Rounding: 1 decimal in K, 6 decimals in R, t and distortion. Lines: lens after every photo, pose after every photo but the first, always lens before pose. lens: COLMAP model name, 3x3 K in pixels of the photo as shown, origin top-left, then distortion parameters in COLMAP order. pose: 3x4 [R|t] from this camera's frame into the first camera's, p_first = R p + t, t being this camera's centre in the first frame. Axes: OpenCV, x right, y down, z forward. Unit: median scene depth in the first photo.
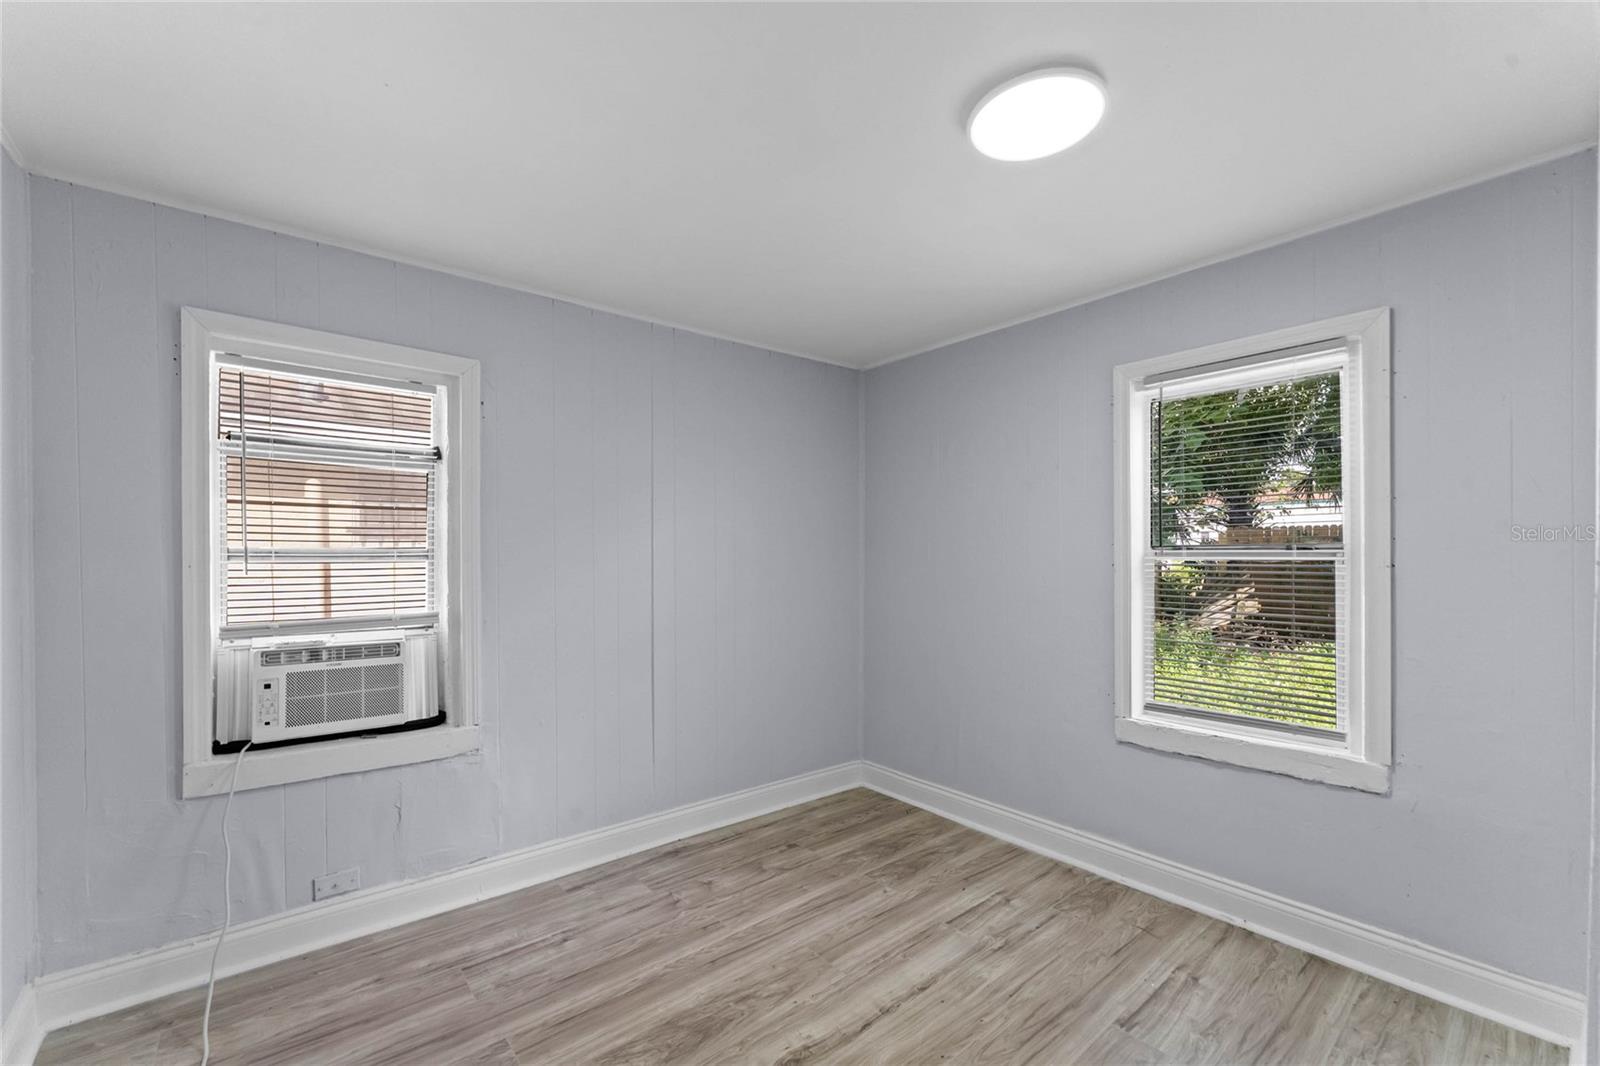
lens RADIAL K [[663.1, 0, 798.2], [0, 663.1, 544.6], [0, 0, 1]] dist [0.004773, -0.000266]
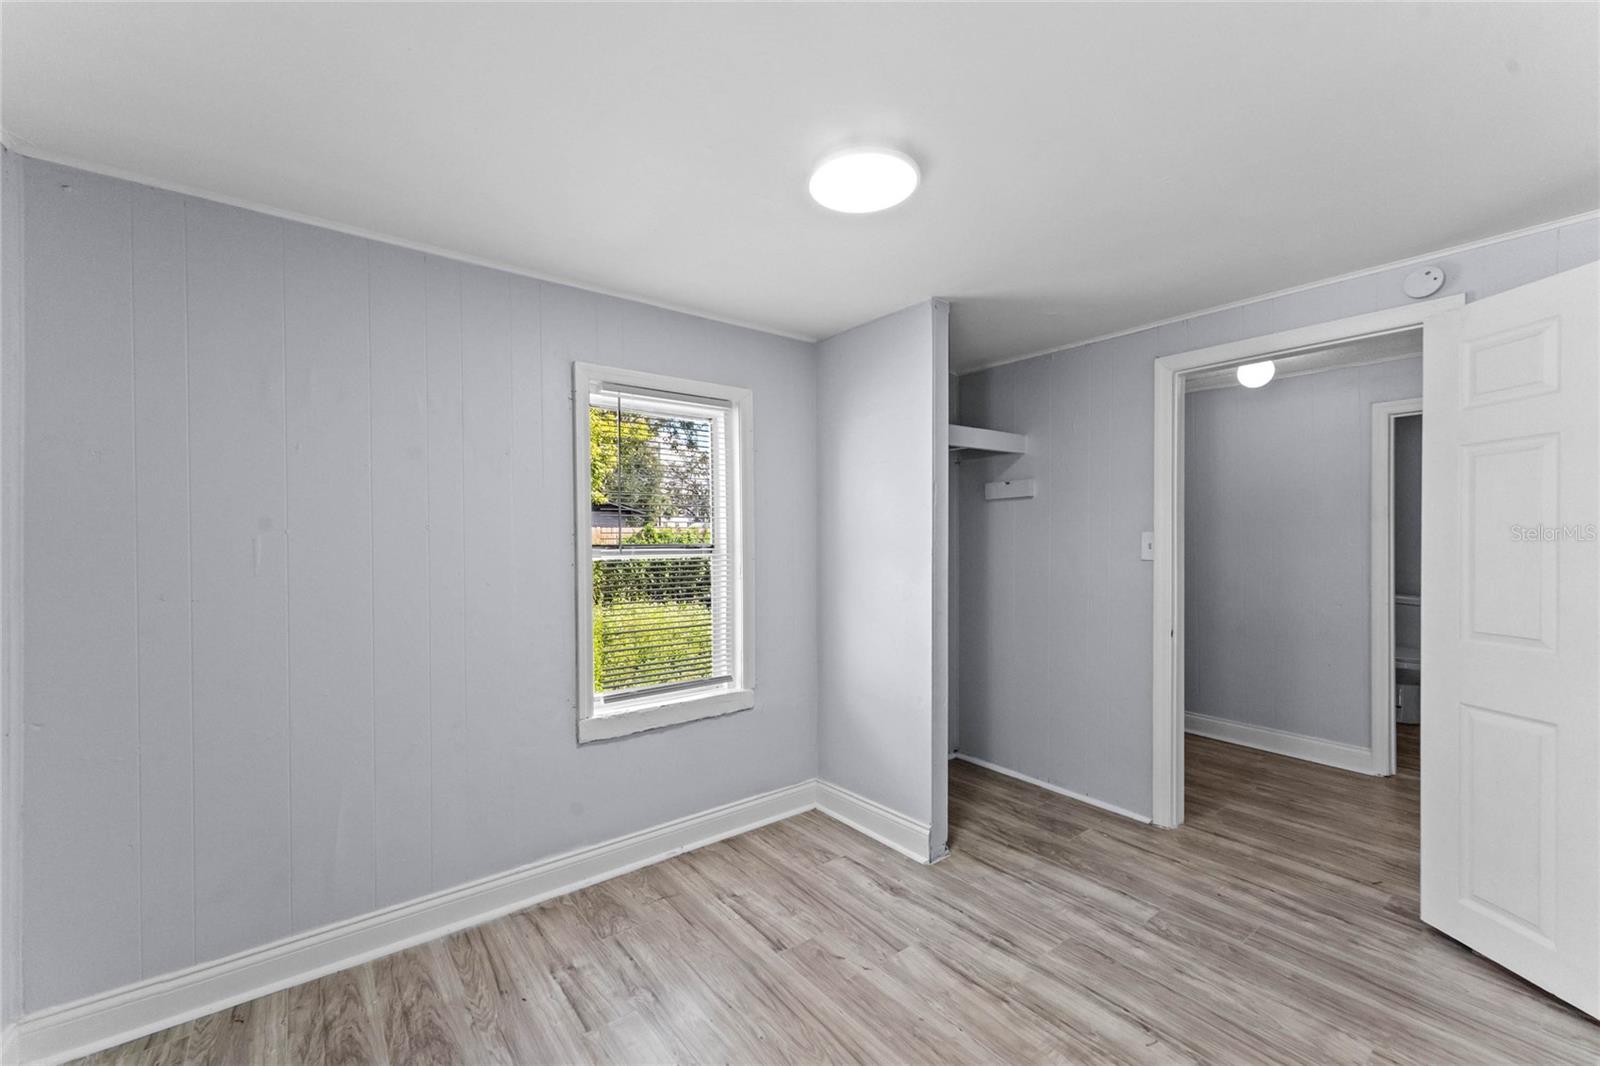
lens RADIAL K [[663.1, 0, 797.6], [0, 663.1, 537.5], [0, 0, 1]] dist [0.004773, -0.000266]
pose [[0.028555, 0.005714, 0.999576, -0.586655], [-0.005757, 0.999968, -0.005552, -0.007043], [-0.999576, -0.005596, 0.028587, 0.779601]]
